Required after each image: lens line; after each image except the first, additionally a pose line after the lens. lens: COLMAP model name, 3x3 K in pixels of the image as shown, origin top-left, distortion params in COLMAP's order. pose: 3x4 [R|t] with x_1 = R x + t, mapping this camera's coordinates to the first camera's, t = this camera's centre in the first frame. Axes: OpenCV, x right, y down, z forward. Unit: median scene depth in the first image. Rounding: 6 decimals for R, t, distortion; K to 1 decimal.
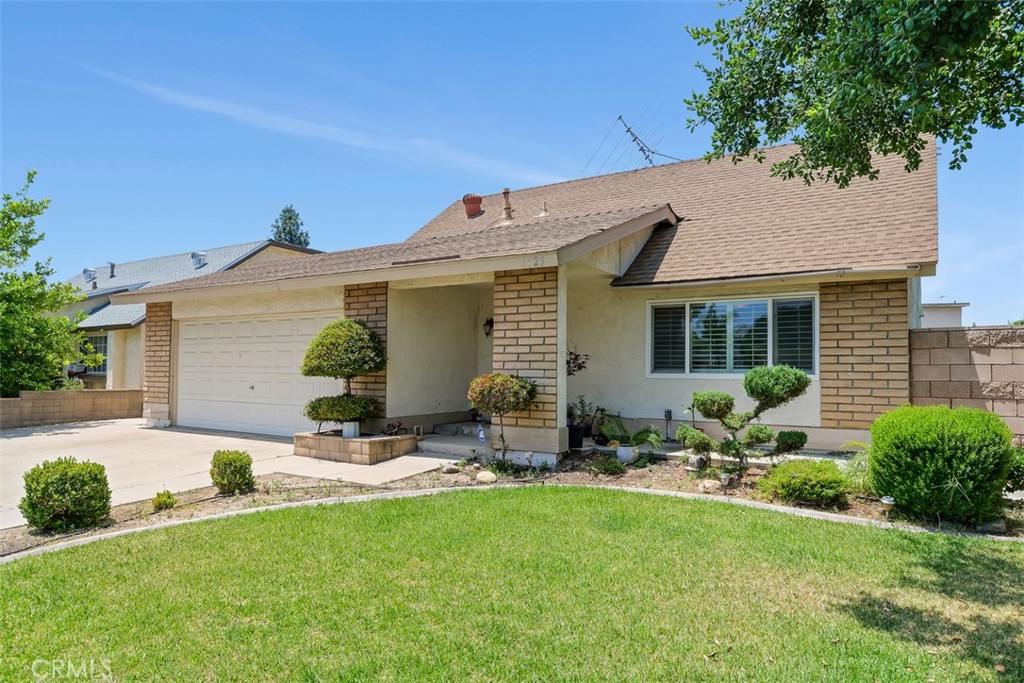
lens RADIAL K [[628.9, 0, 507.1], [0, 628.9, 351.6], [0, 0, 1]] dist [0.001447, -0.001643]
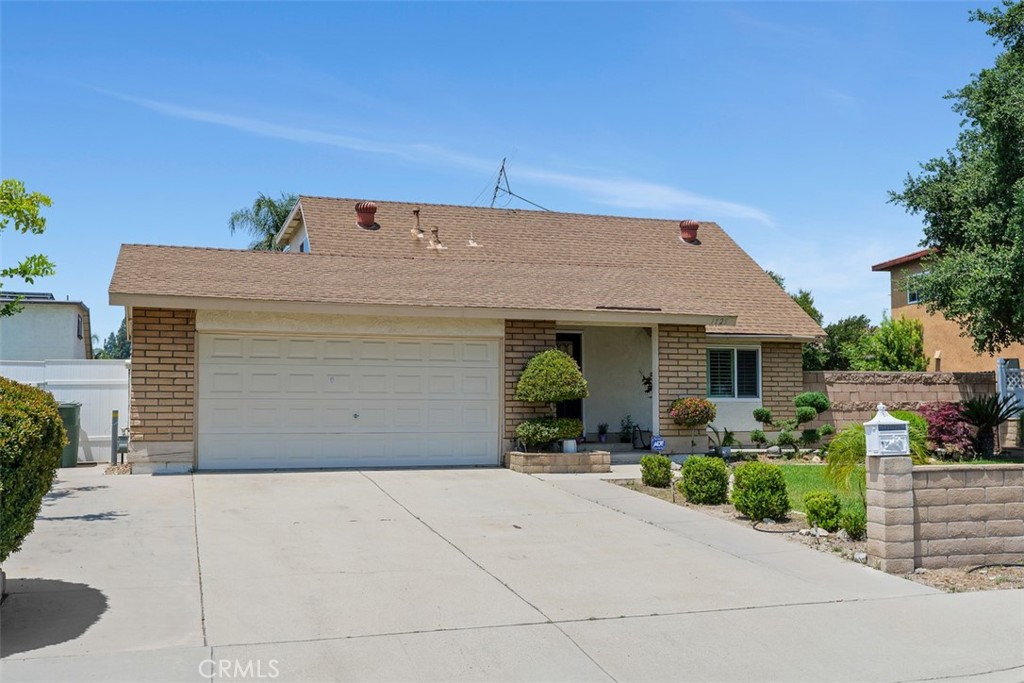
lens RADIAL K [[931.4, 0, 512.0], [0, 931.4, 341.5], [0, 0, 1]] dist [-0.001040, -0.000034]
pose [[0.642355, 0.044792, 0.765097, -1.743695], [-0.017703, 0.998892, -0.043616, 0.007481], [-0.766203, 0.014472, 0.642436, -0.027972]]
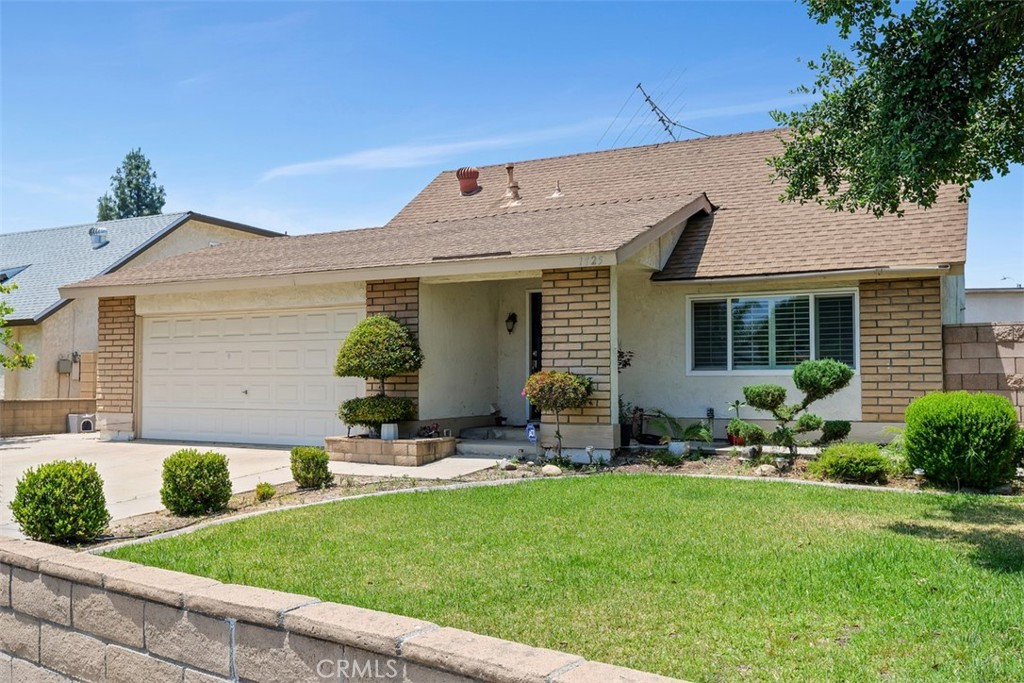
lens RADIAL K [[878.8, 0, 512.0], [0, 878.8, 341.5], [0, 0, 1]] dist [-0.004833, 0.005353]
pose [[0.995971, -0.005657, 0.089492, -0.192987], [0.006807, 0.999898, -0.012545, 0.005334], [-0.089412, 0.013104, 0.995909, -0.368446]]
